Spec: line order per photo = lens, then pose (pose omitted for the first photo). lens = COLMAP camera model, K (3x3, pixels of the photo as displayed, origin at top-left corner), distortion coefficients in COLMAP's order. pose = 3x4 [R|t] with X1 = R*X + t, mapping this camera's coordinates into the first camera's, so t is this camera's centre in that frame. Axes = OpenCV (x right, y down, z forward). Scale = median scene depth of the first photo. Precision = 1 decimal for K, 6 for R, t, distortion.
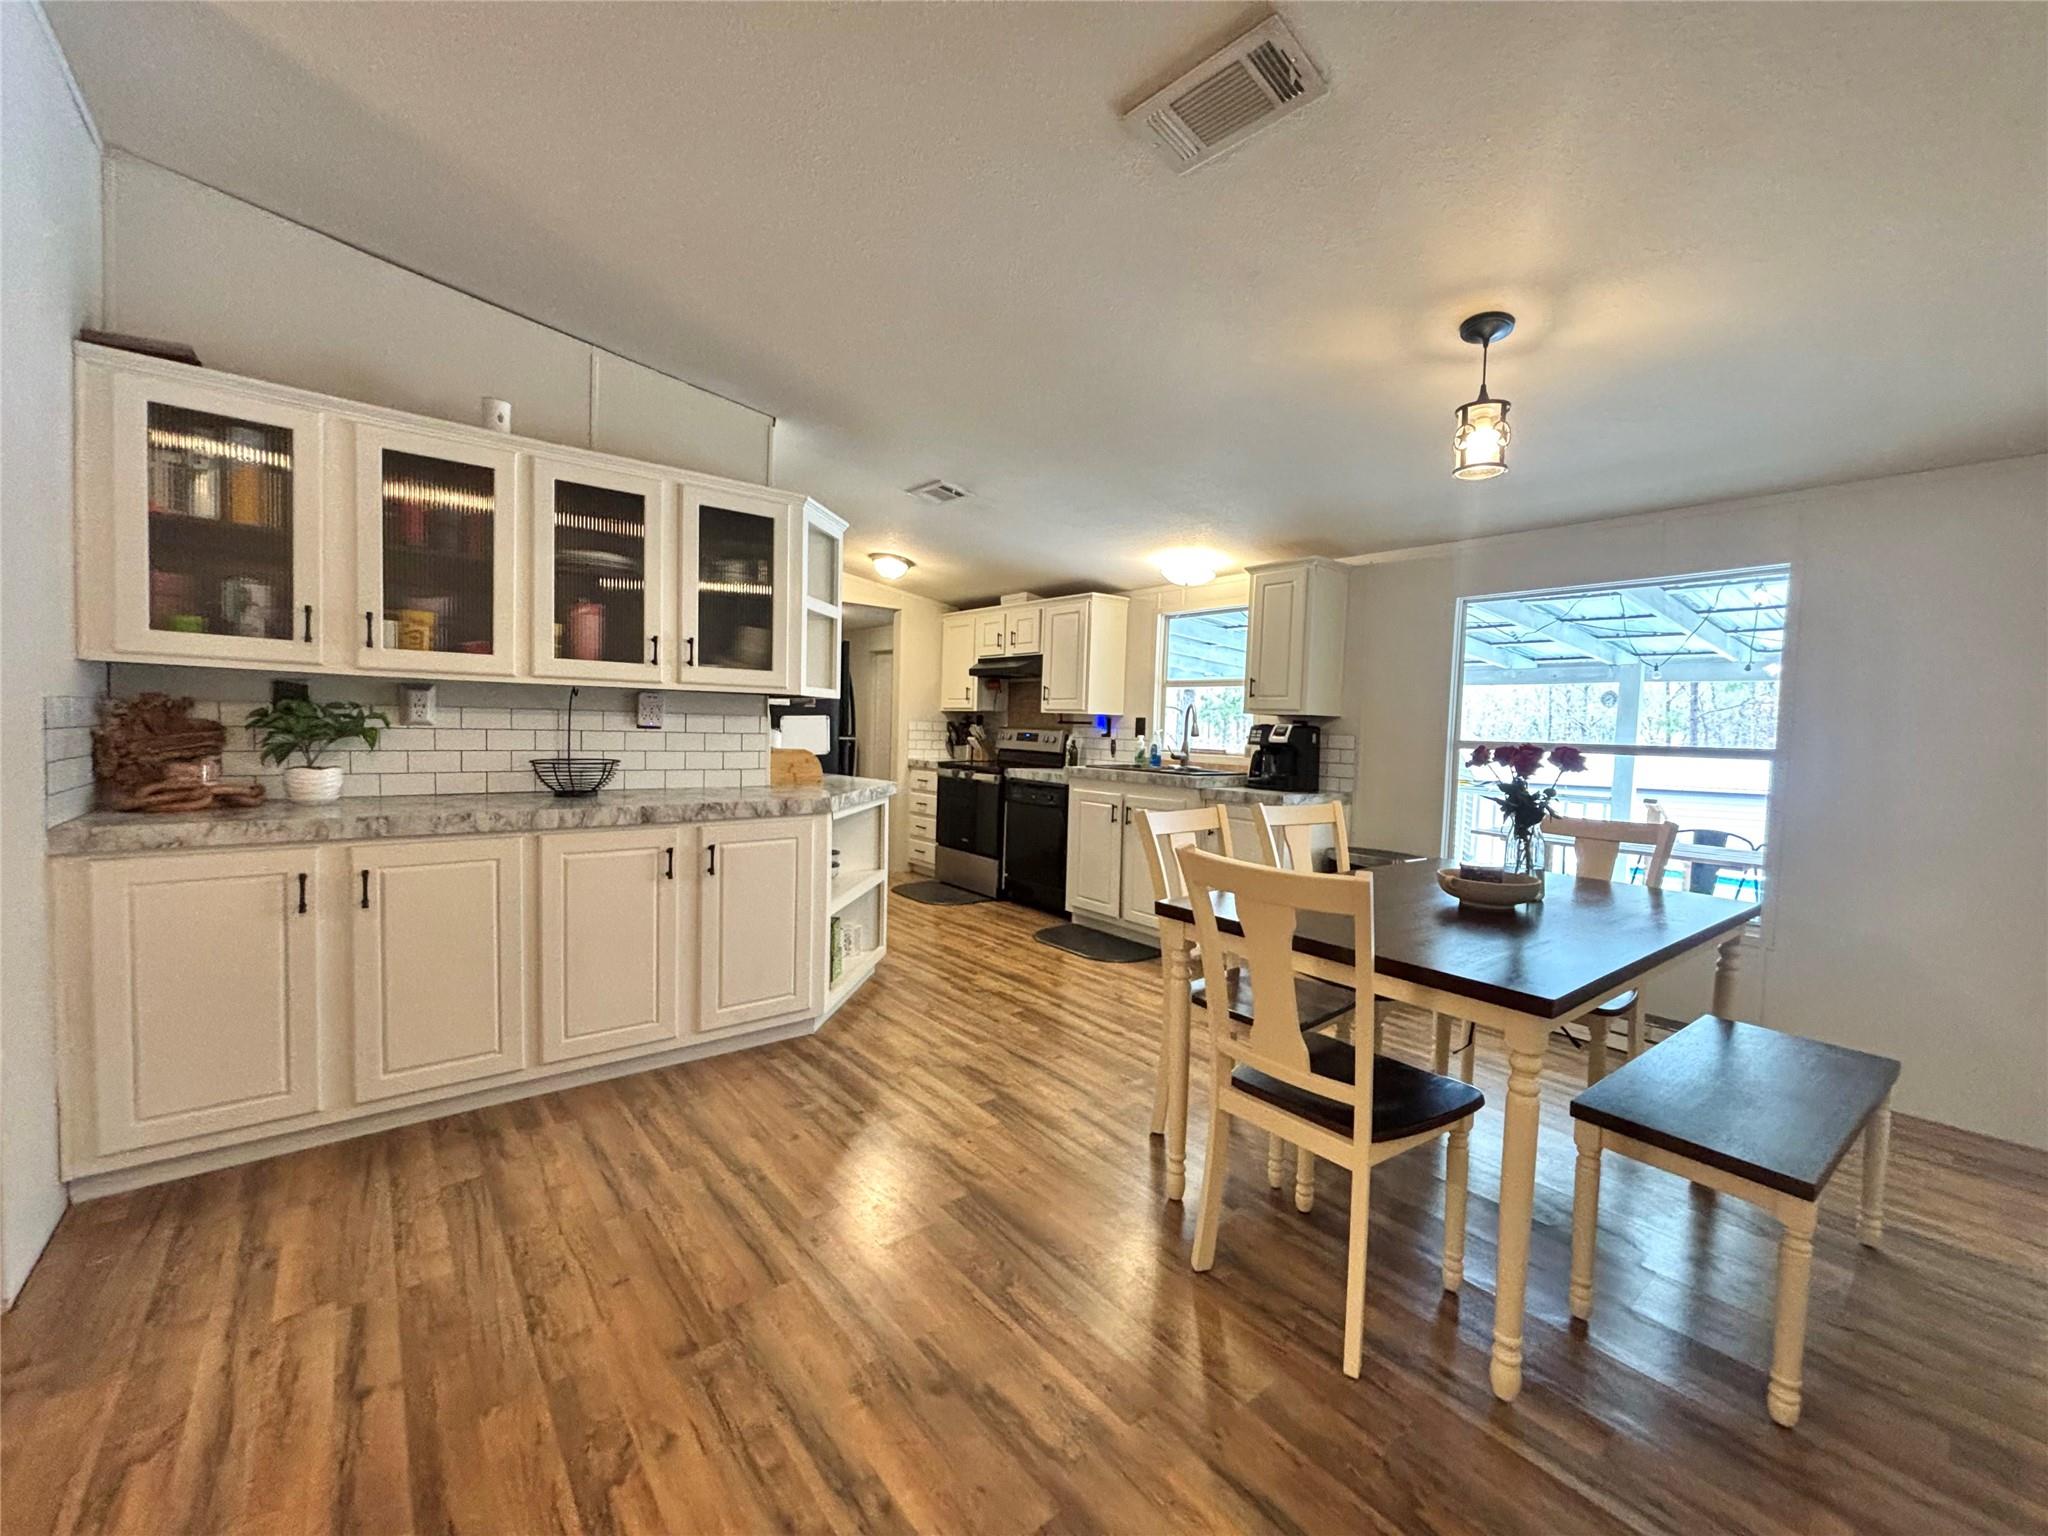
lens RADIAL K [[827.6, 0, 988.8], [0, 827.6, 755.7], [0, 0, 1]] dist [-0.000480, -0.007498]
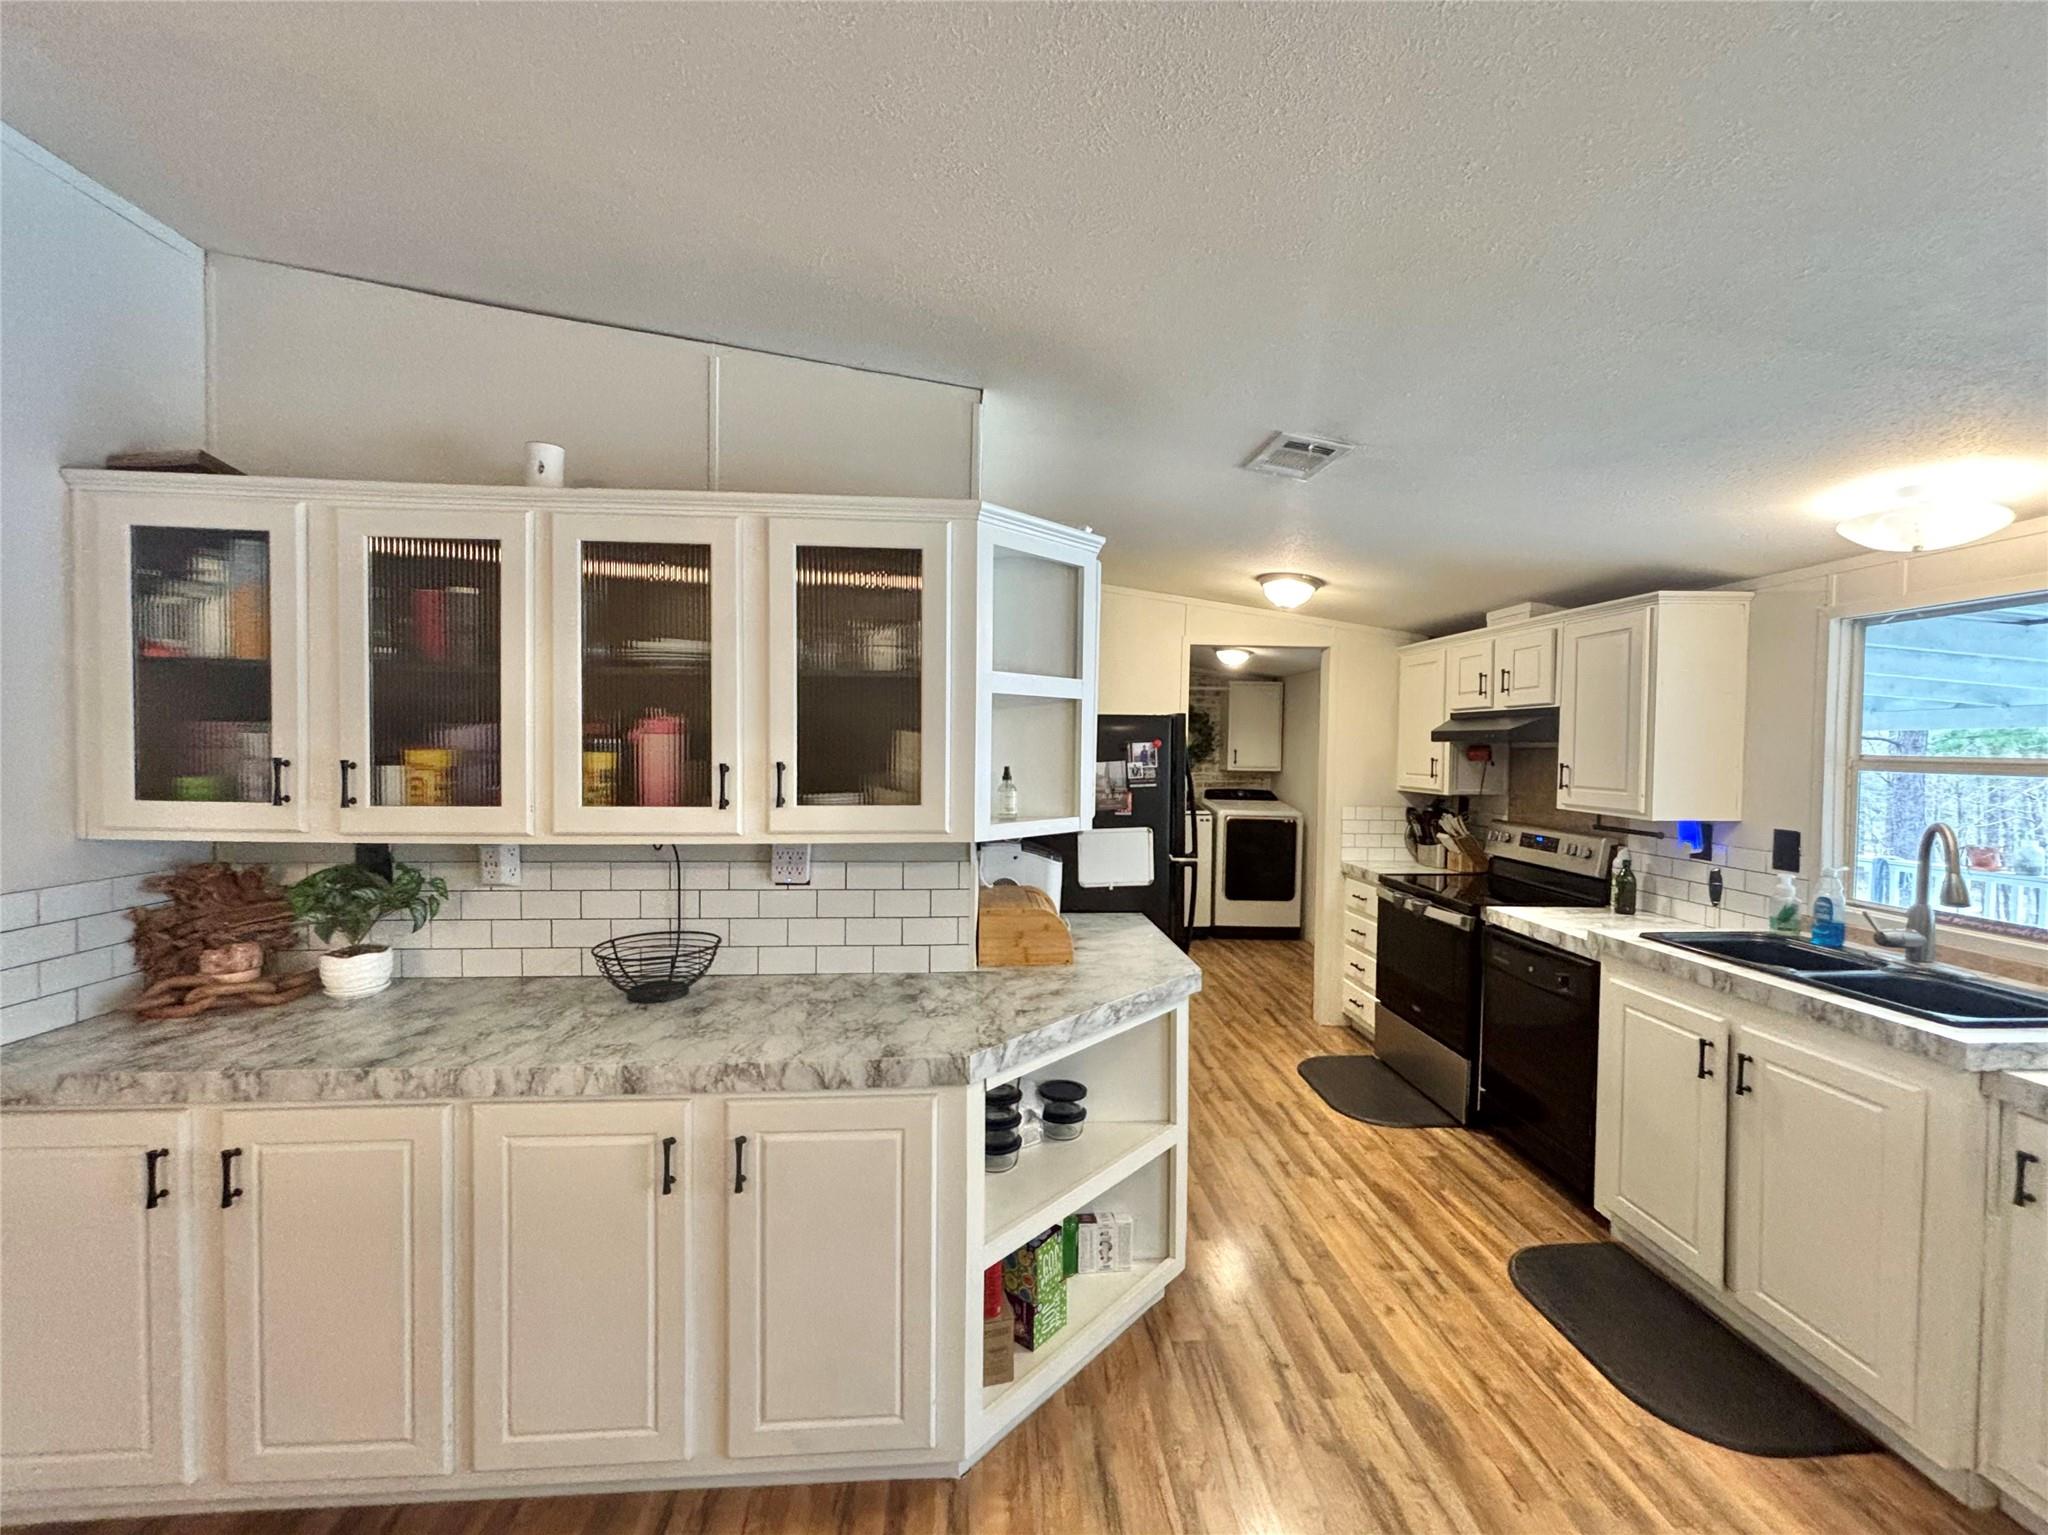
lens RADIAL K [[824.2, 0, 1024.0], [0, 824.2, 767.5], [0, 0, 1]] dist [0.002640, -0.000920]
pose [[0.831720, -0.009790, -0.555109, 0.083045], [-0.002297, 0.999775, -0.021074, -0.076417], [0.555190, 0.018803, 0.831511, 0.358699]]
